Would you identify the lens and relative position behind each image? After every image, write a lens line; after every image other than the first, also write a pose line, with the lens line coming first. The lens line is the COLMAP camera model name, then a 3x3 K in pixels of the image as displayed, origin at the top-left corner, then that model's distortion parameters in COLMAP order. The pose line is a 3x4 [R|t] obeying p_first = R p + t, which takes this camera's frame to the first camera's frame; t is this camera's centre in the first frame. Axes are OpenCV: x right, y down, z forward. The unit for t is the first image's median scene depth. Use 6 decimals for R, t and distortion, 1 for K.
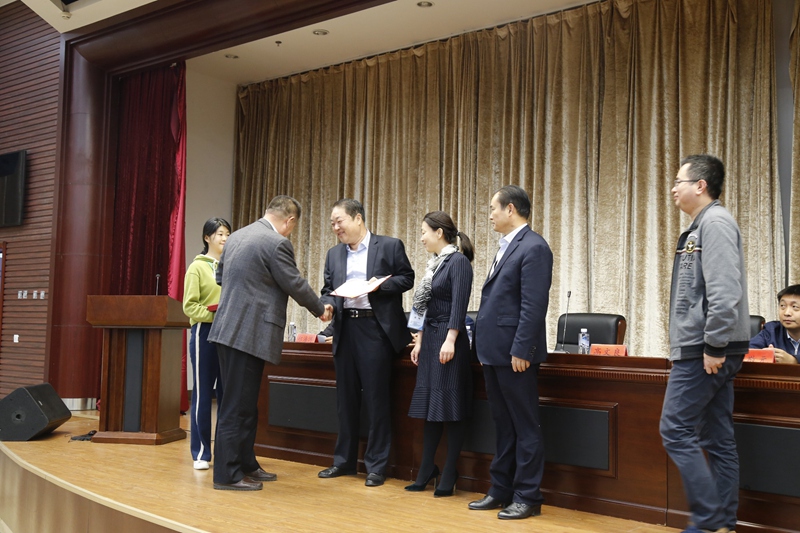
lens RADIAL K [[888.0, 0, 400.0], [0, 888.0, 266.5], [0, 0, 1]] dist [0.088737, 0.009092]
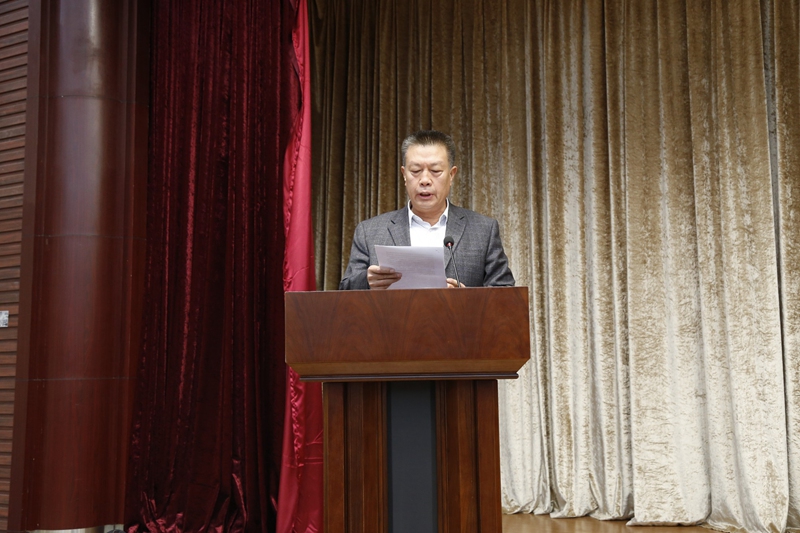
lens RADIAL K [[905.3, 0, 402.6], [0, 905.3, 266.0], [0, 0, 1]] dist [0.069698, 0.061928]
pose [[0.986269, -0.013138, 0.164623, -0.263737], [0.019813, 0.999044, -0.038971, 0.026775], [-0.163954, 0.041698, 0.985586, 0.463898]]
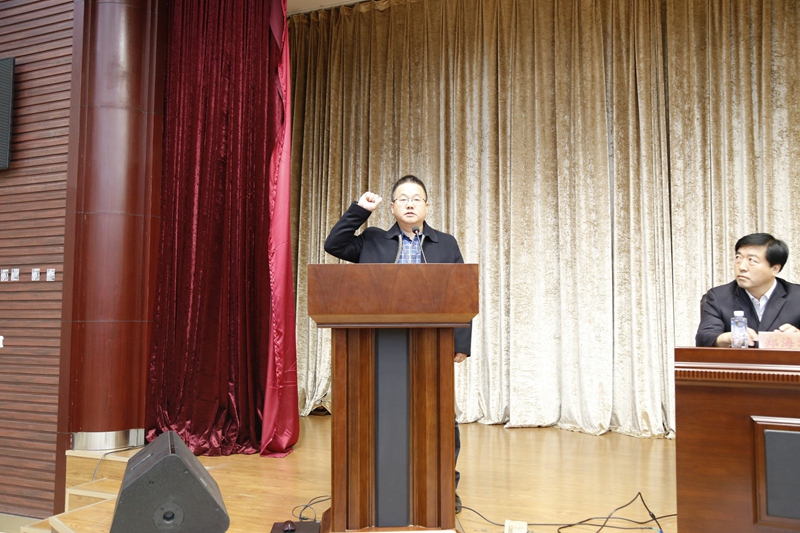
lens RADIAL K [[689.2, 0, 400.0], [0, 689.2, 266.5], [0, 0, 1]] dist [-0.043553, 0.080225]
pose [[0.957713, 0.001216, 0.287722, -0.298295], [-0.002153, 0.999993, 0.002940, 0.023684], [-0.287716, -0.003435, 0.957710, 0.451188]]
